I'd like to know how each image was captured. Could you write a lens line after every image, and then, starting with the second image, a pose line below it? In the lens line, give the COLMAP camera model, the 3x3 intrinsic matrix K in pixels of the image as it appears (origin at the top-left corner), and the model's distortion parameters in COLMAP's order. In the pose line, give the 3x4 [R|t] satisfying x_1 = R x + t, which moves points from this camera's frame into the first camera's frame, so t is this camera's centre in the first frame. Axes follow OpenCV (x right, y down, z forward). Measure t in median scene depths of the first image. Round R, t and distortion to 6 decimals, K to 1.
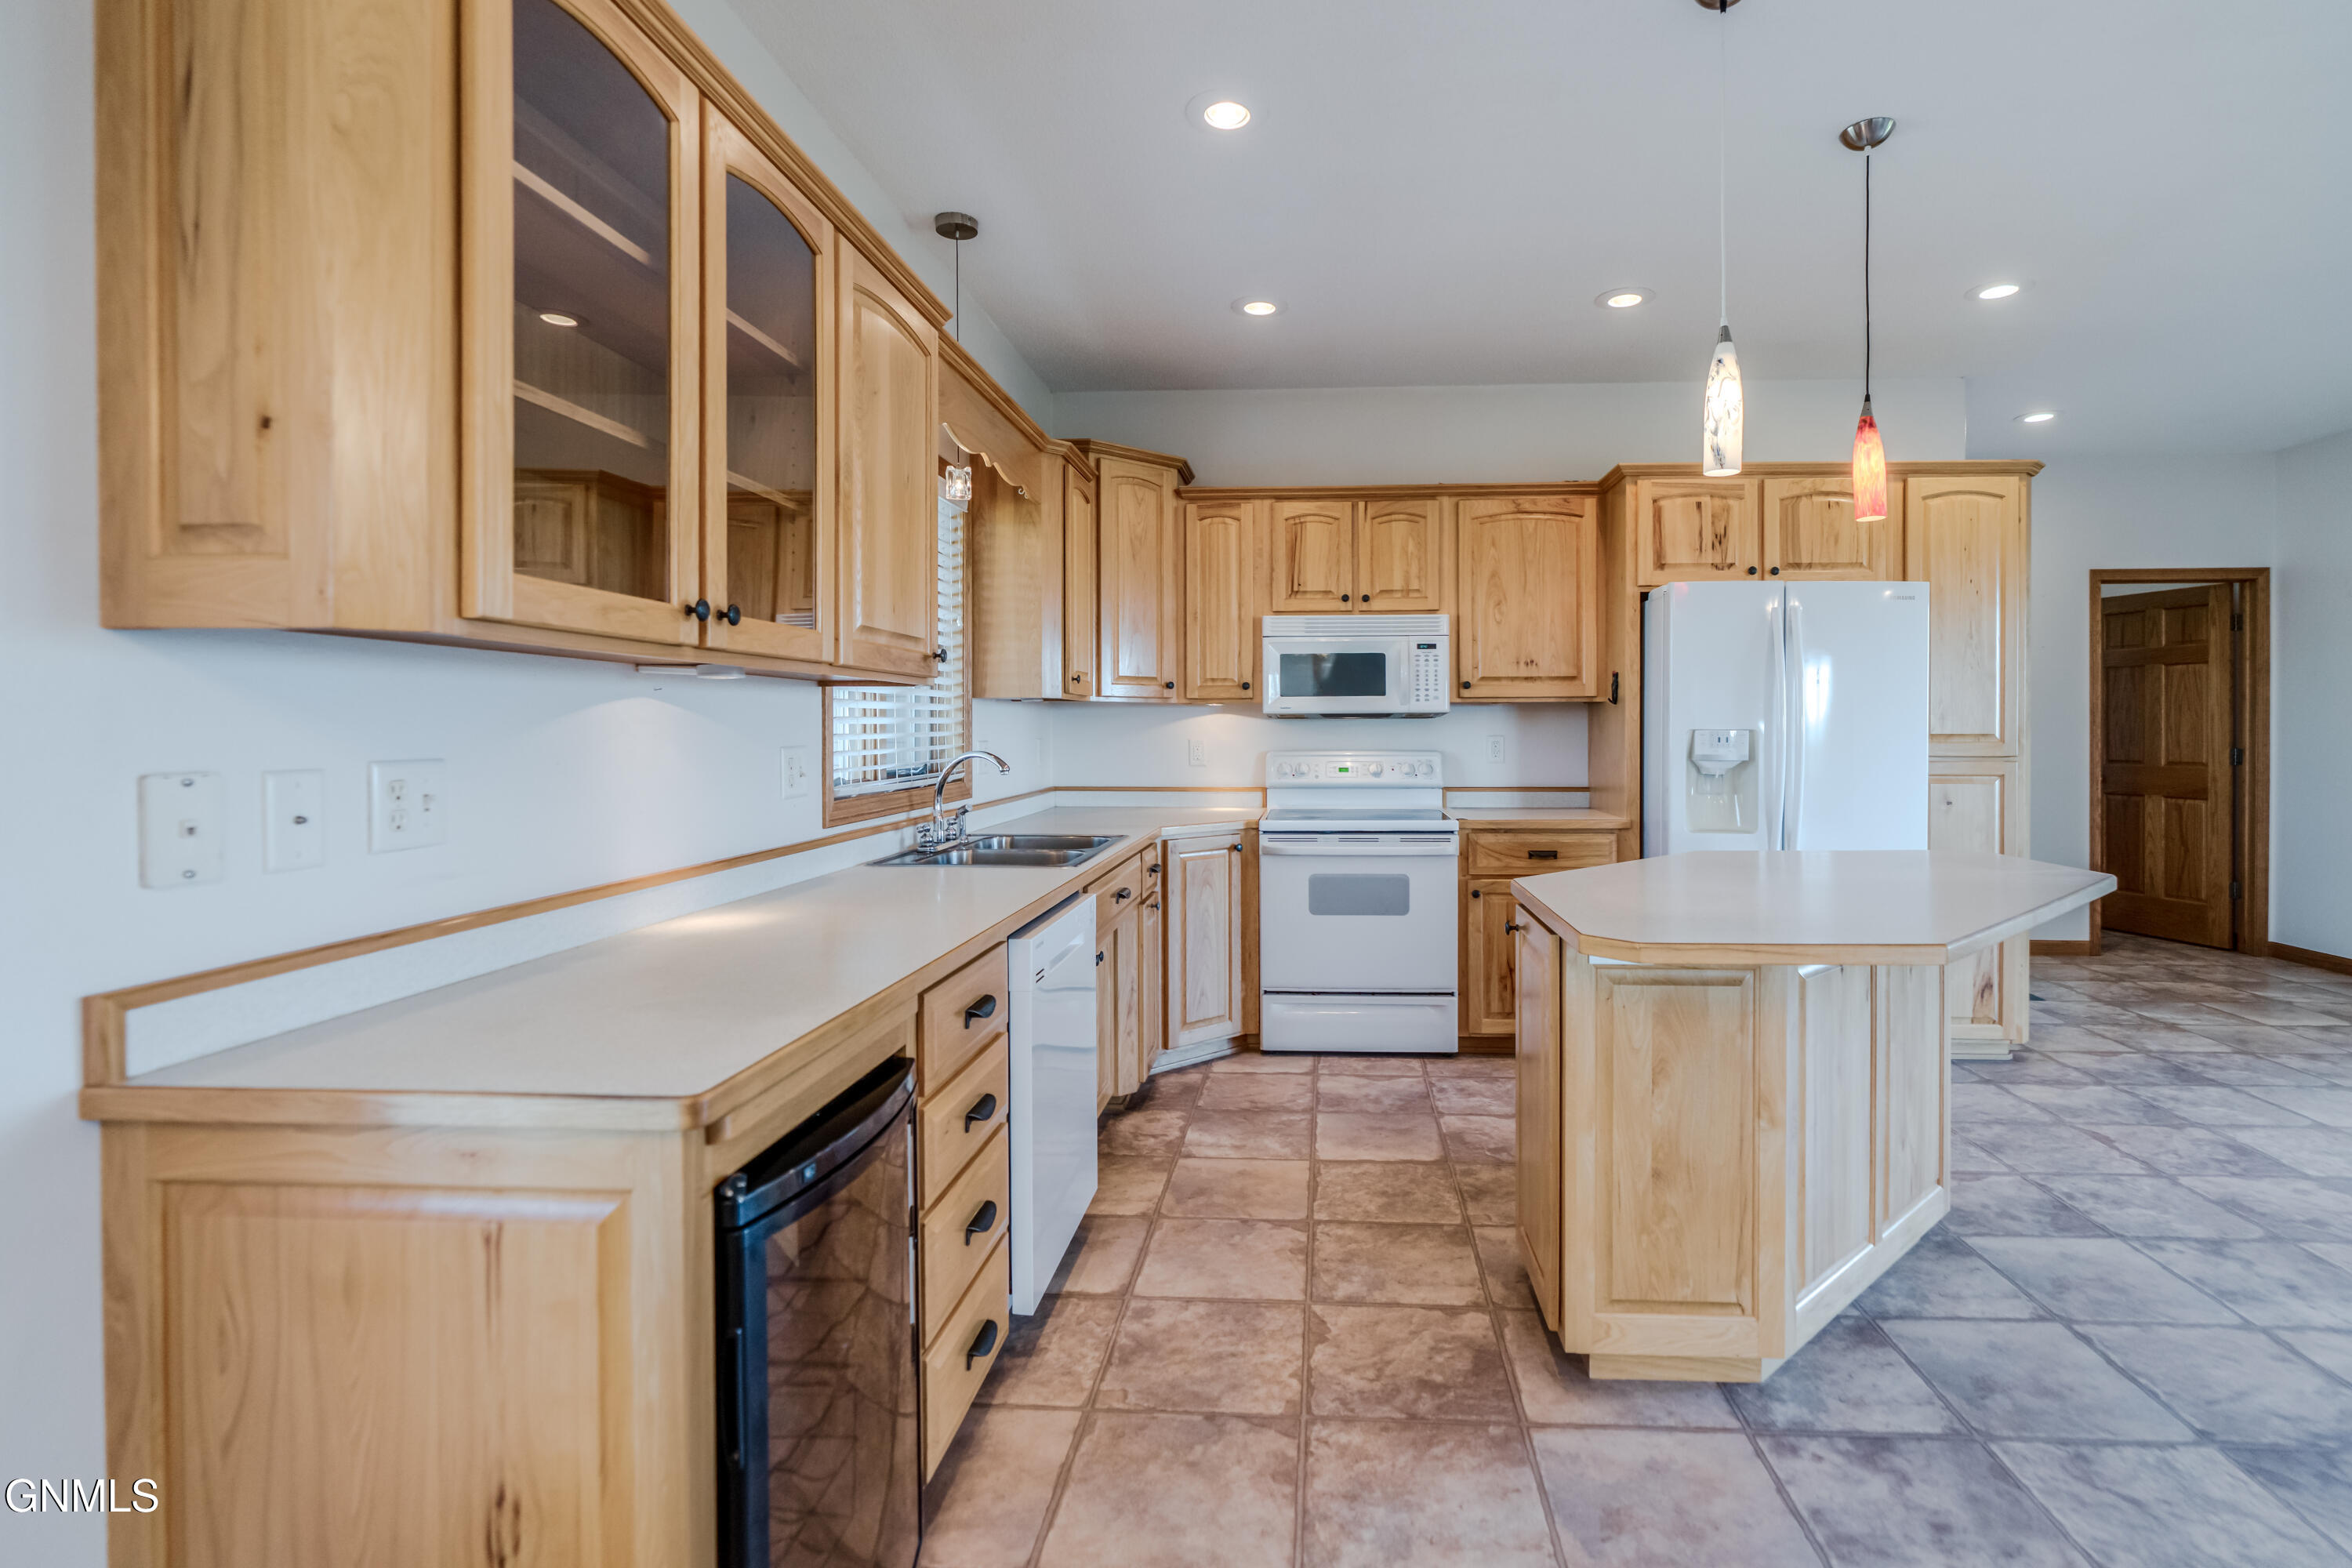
lens RADIAL K [[1093.7, 0, 1266.2], [0, 1093.7, 742.3], [0, 0, 1]] dist [-0.009191, 0.003380]
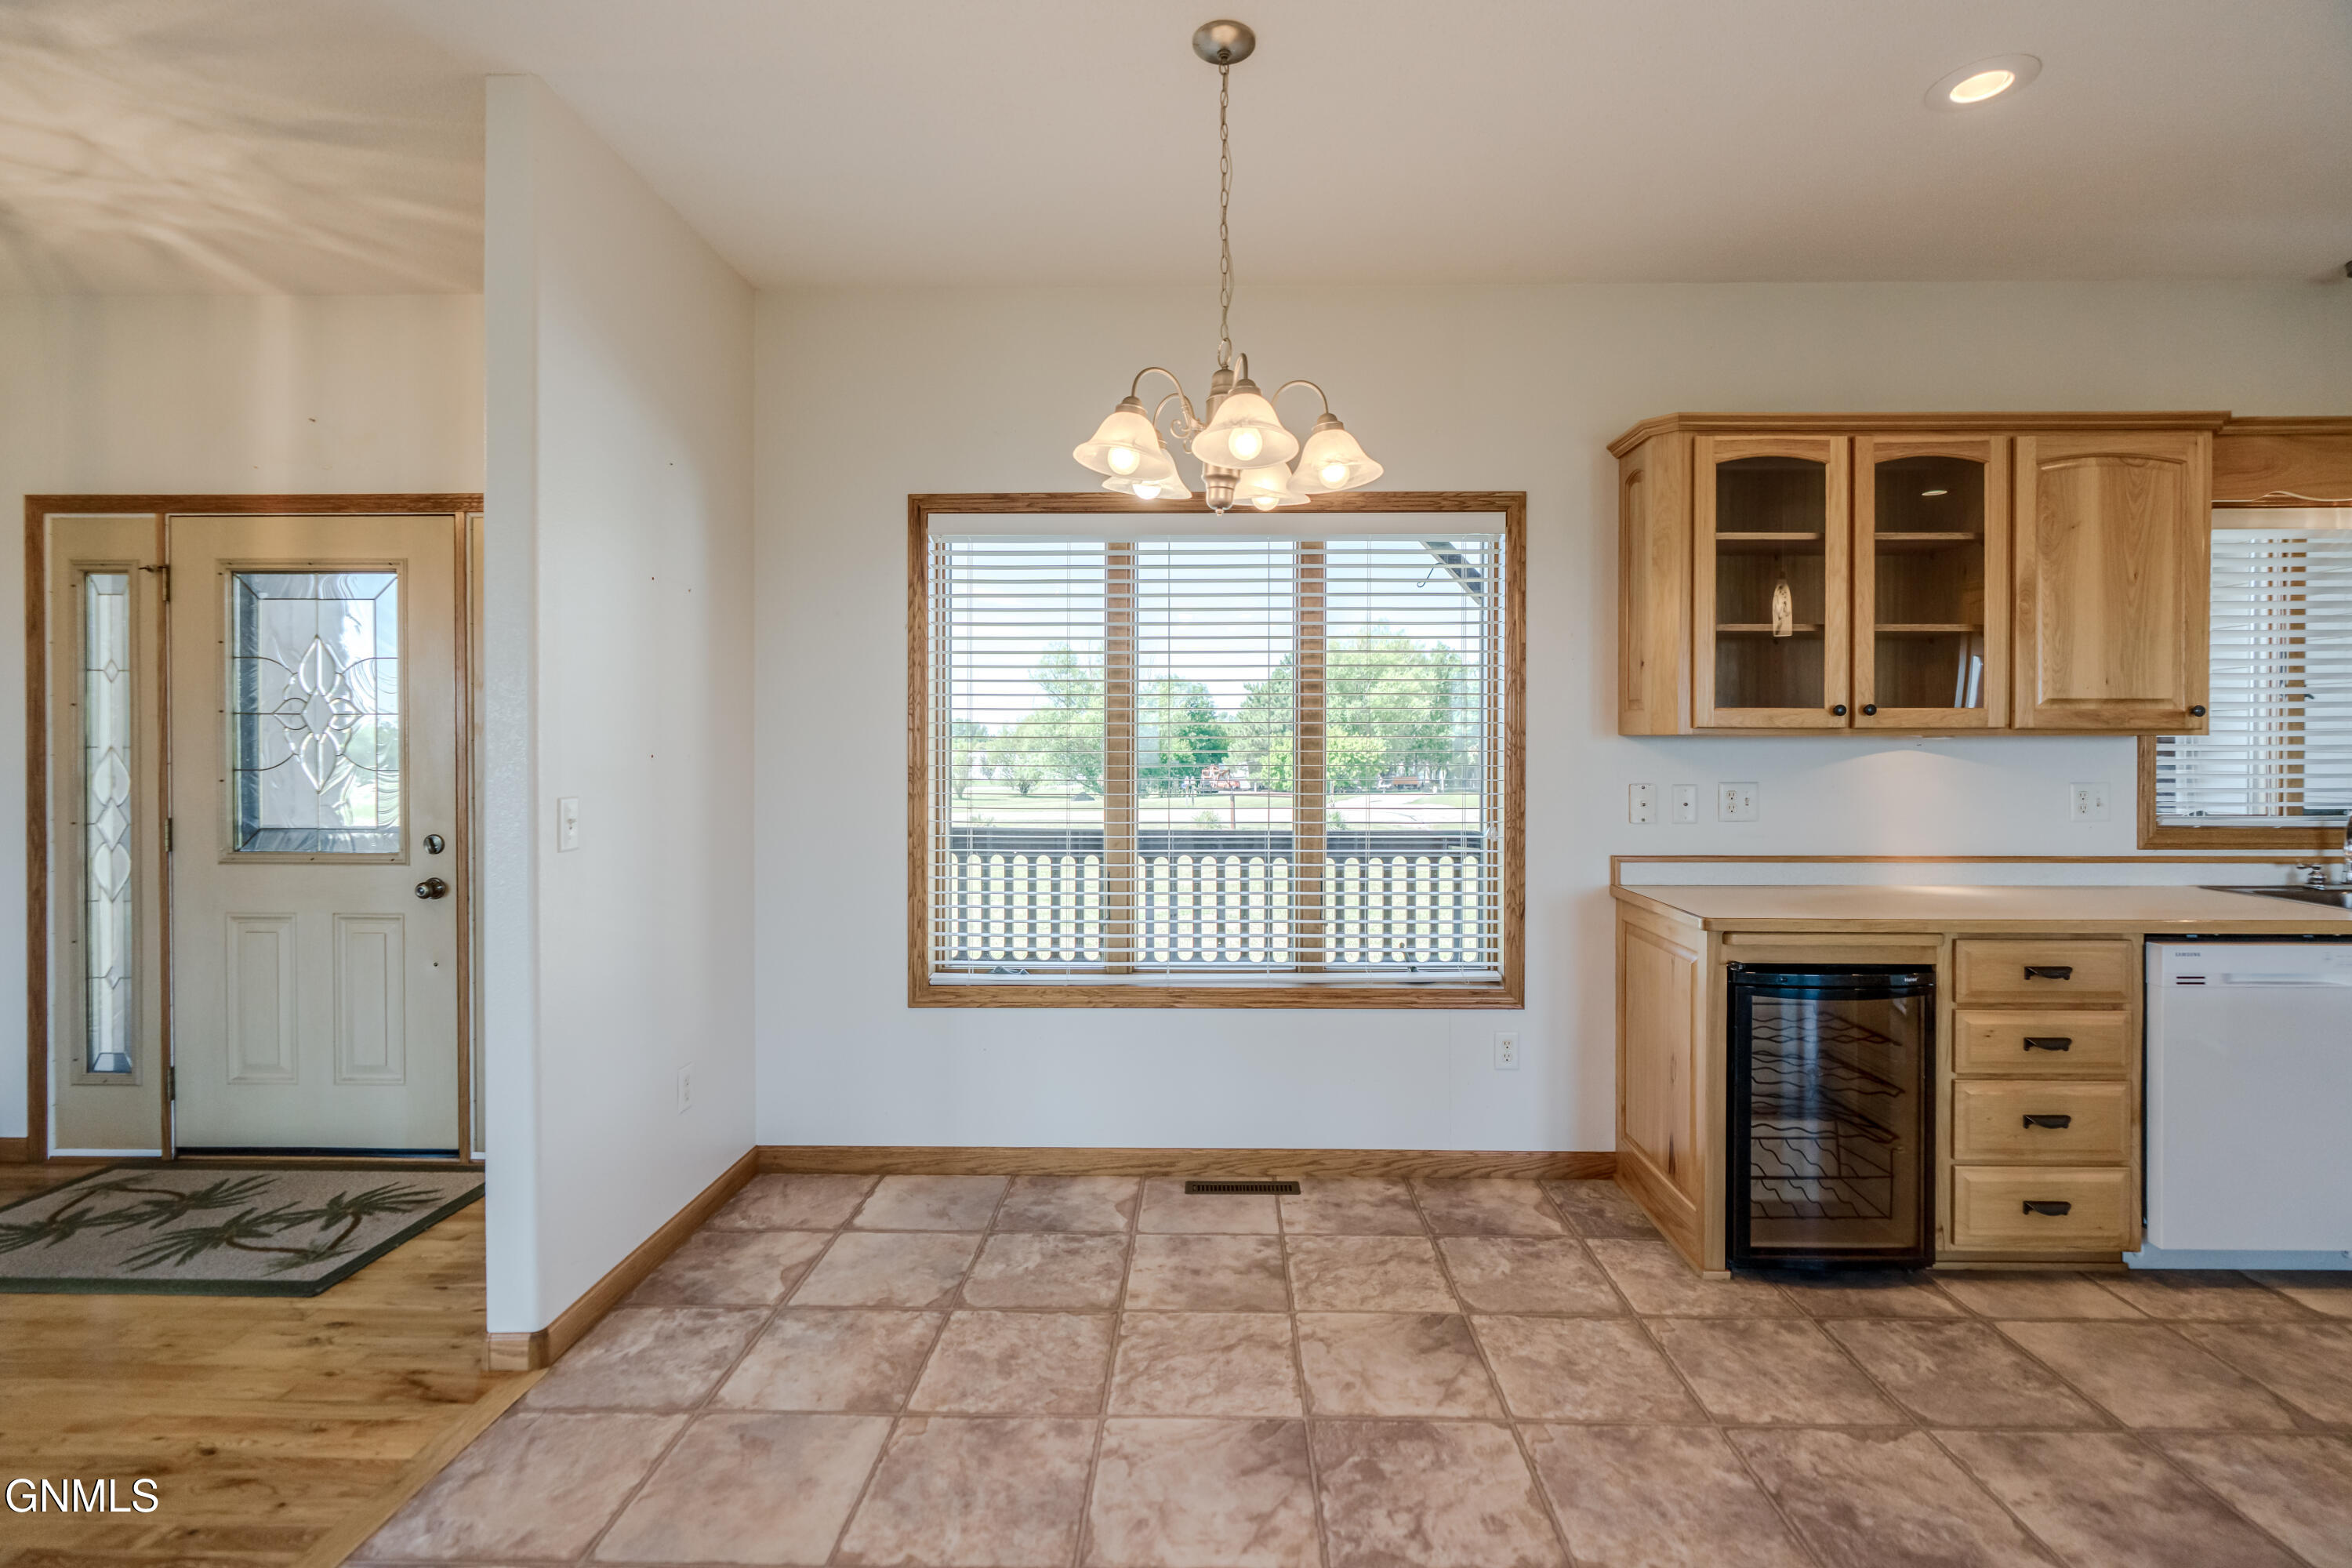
lens RADIAL K [[1093.7, 0, 1169.2], [0, 1093.7, 741.3], [0, 0, 1]] dist [-0.009191, 0.003380]
pose [[0.023661, 0.000653, -0.999720, 0.522579], [-0.013978, 0.999902, 0.000322, -0.019354], [0.999622, 0.013966, 0.023668, -0.085741]]
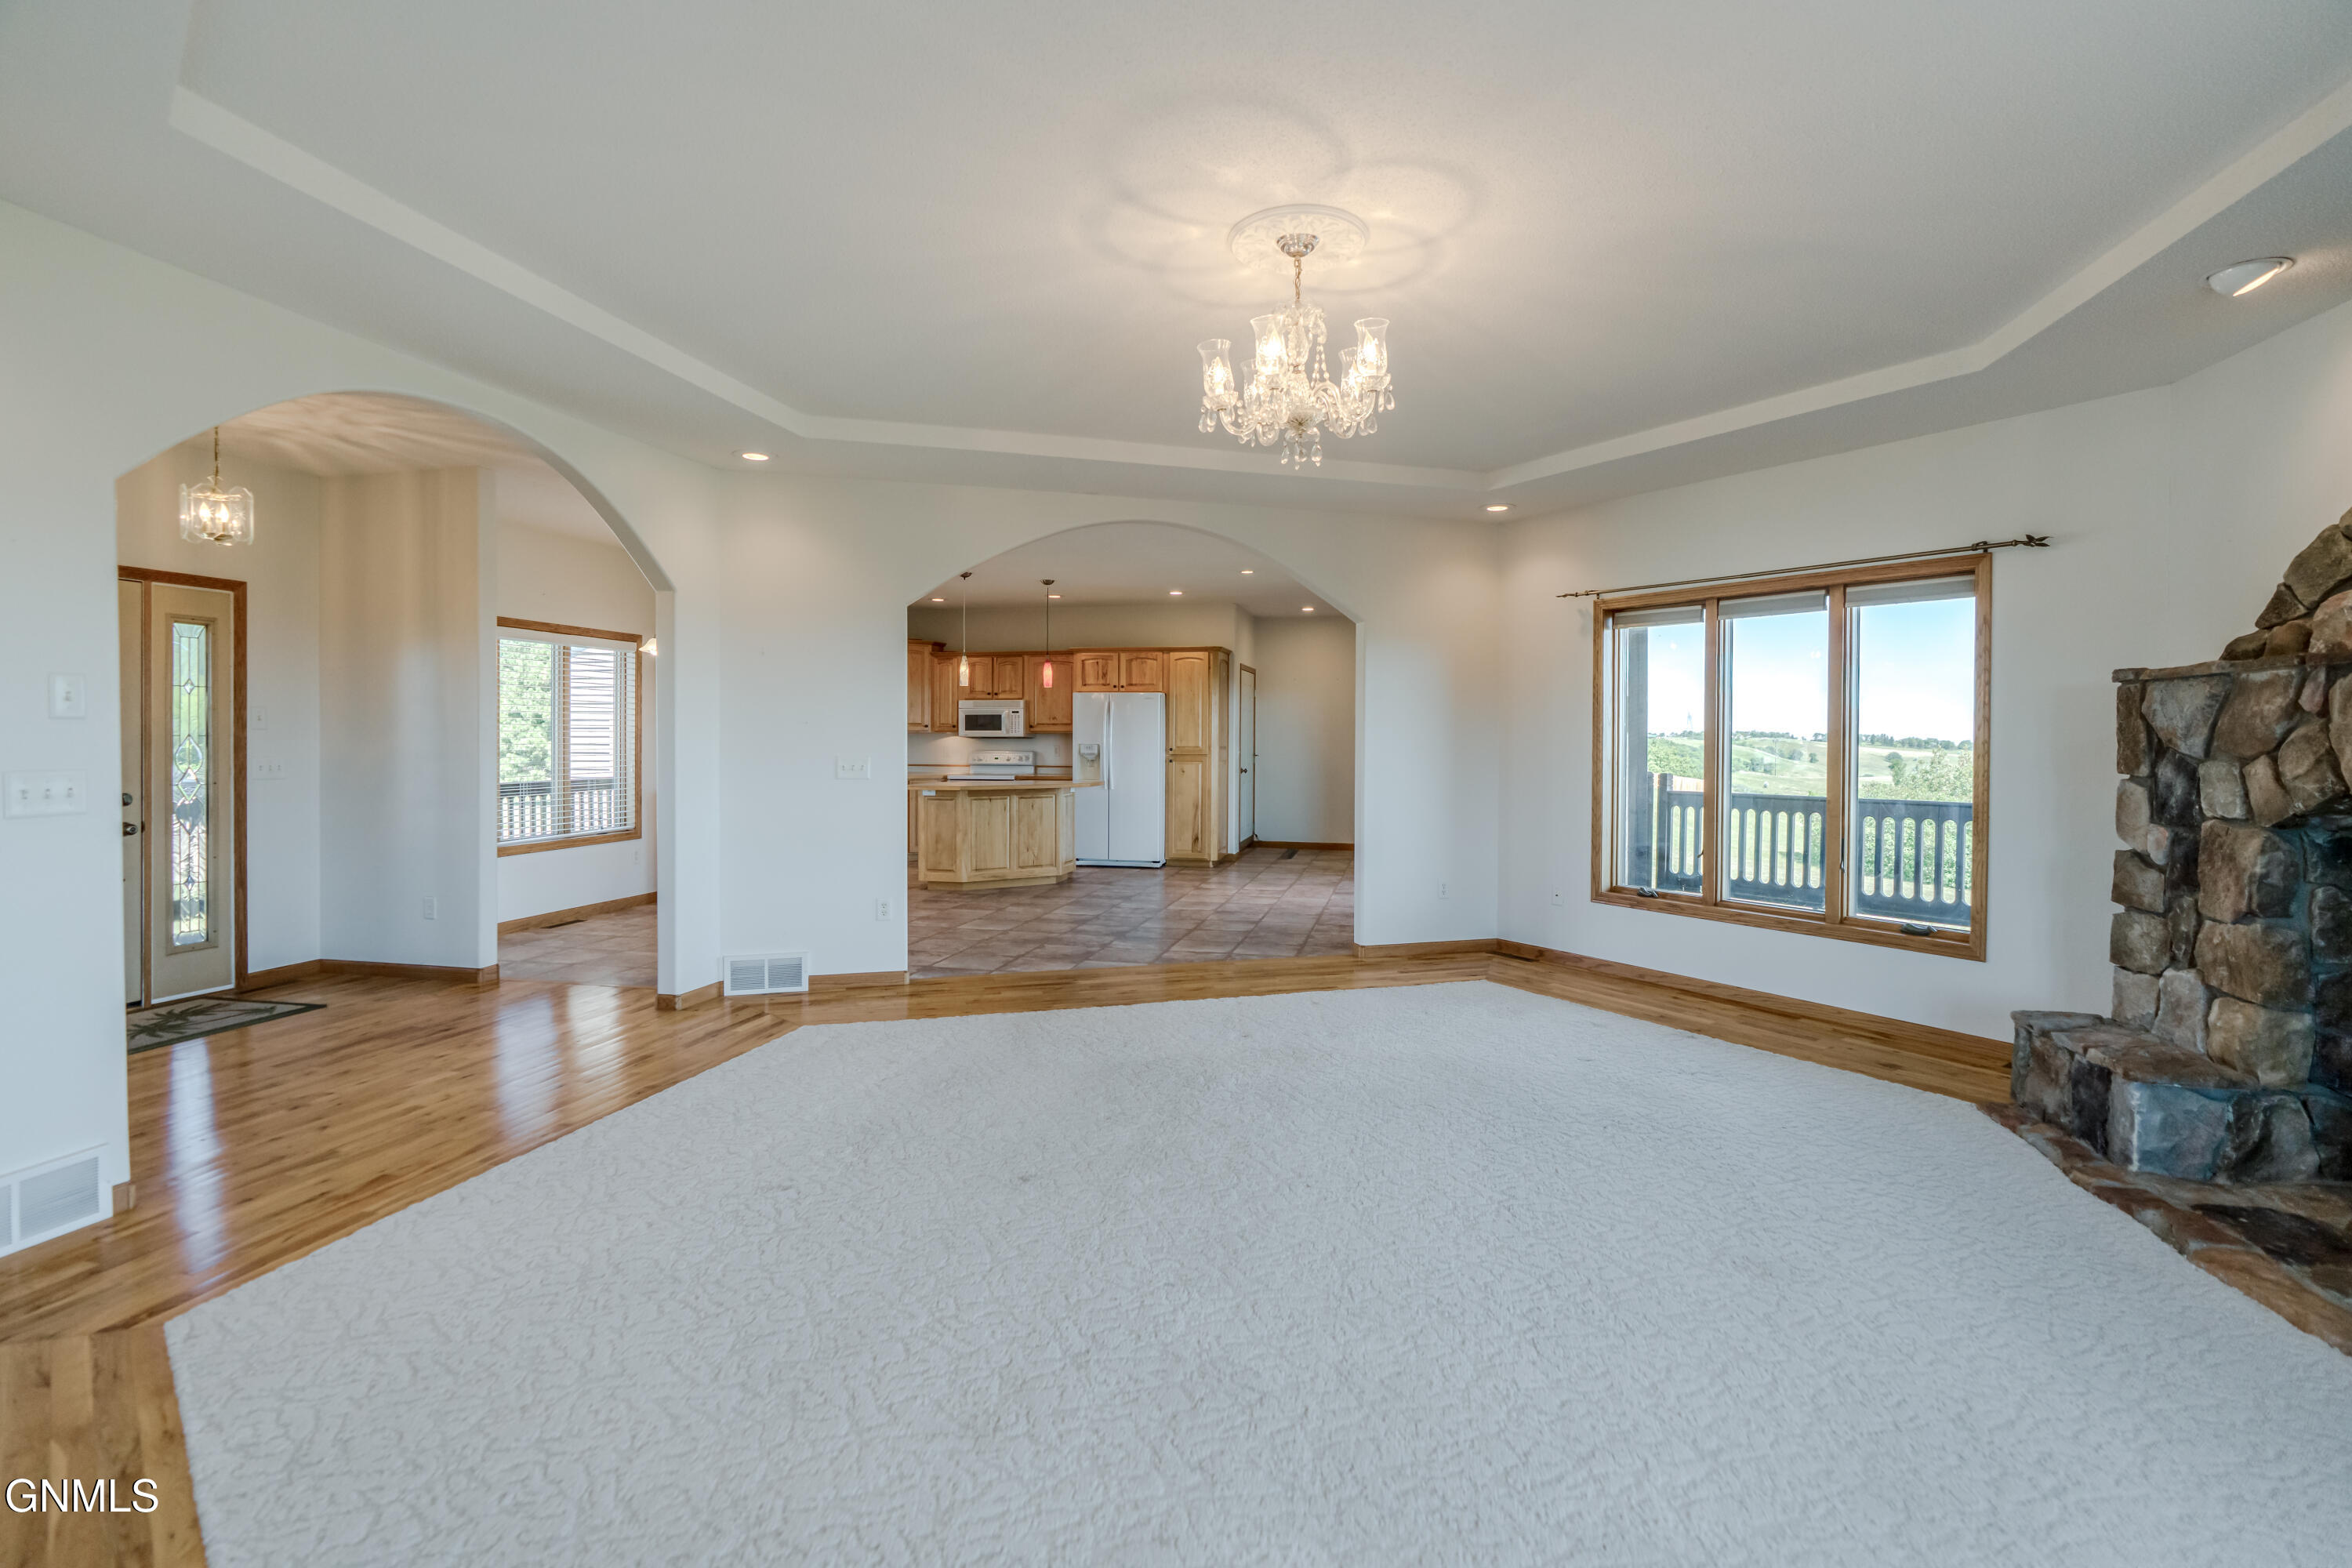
lens RADIAL K [[1093.7, 0, 1191.3], [0, 1093.7, 744.8], [0, 0, 1]] dist [-0.009191, 0.003380]
pose [[0.985314, 0.007315, -0.170593, 1.105956], [-0.007783, 0.999968, -0.002072, -0.005615], [0.170572, 0.003369, 0.985339, -1.685892]]
